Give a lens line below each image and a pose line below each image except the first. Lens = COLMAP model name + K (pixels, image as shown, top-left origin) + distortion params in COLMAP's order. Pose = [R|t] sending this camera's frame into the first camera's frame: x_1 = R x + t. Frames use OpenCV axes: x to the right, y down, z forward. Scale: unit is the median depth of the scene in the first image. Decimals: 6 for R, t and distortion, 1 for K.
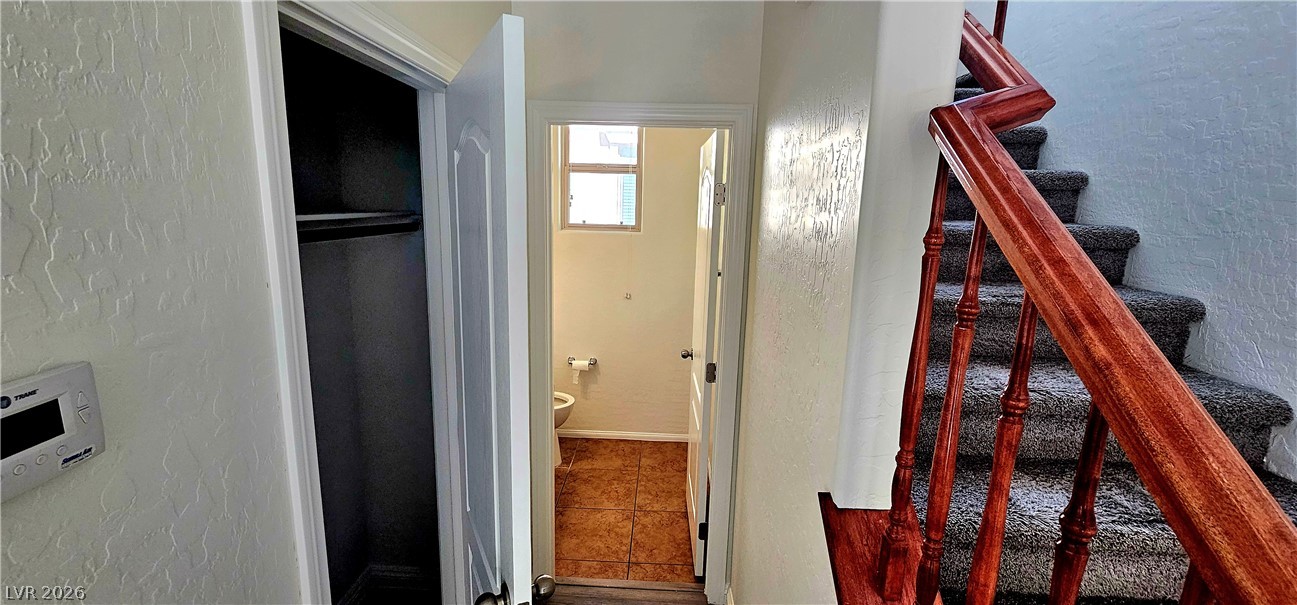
lens RADIAL K [[530.9, 0, 648.5], [0, 530.9, 302.5], [0, 0, 1]] dist [-0.001370, -0.000398]
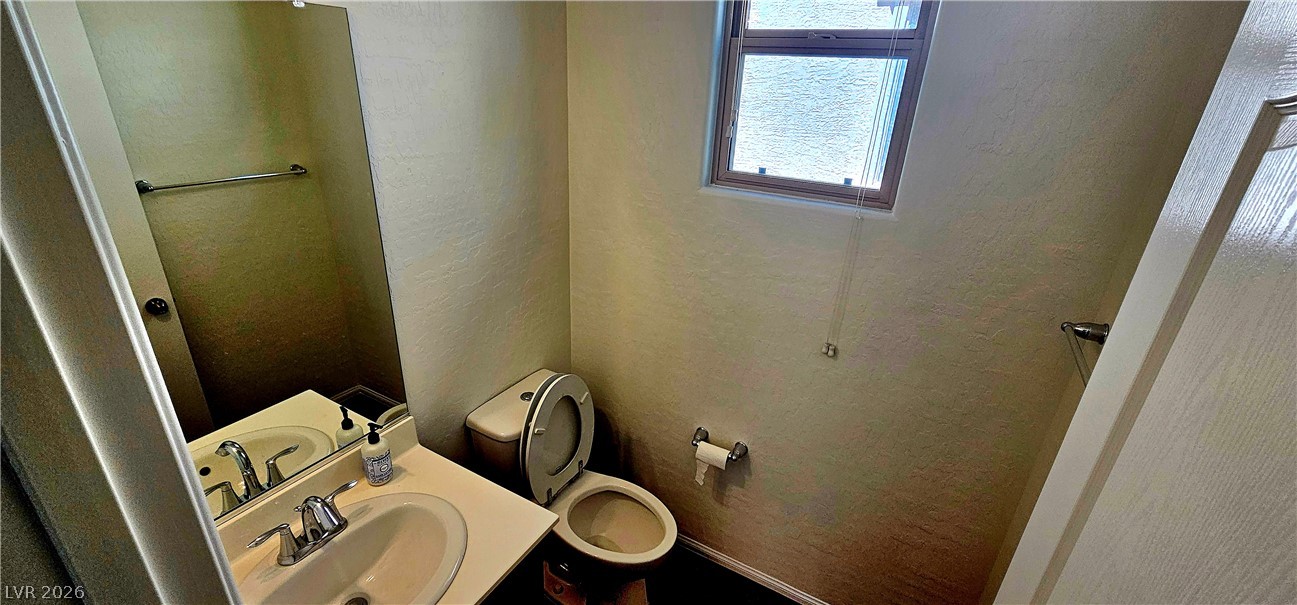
lens RADIAL K [[530.9, 0, 648.5], [0, 530.9, 302.5], [0, 0, 1]] dist [-0.001370, -0.000398]
pose [[0.889854, 0.186556, -0.416361, 0.003432], [-0.096838, 0.969017, 0.227217, -0.137182], [0.445850, -0.161871, 0.880350, 0.539487]]
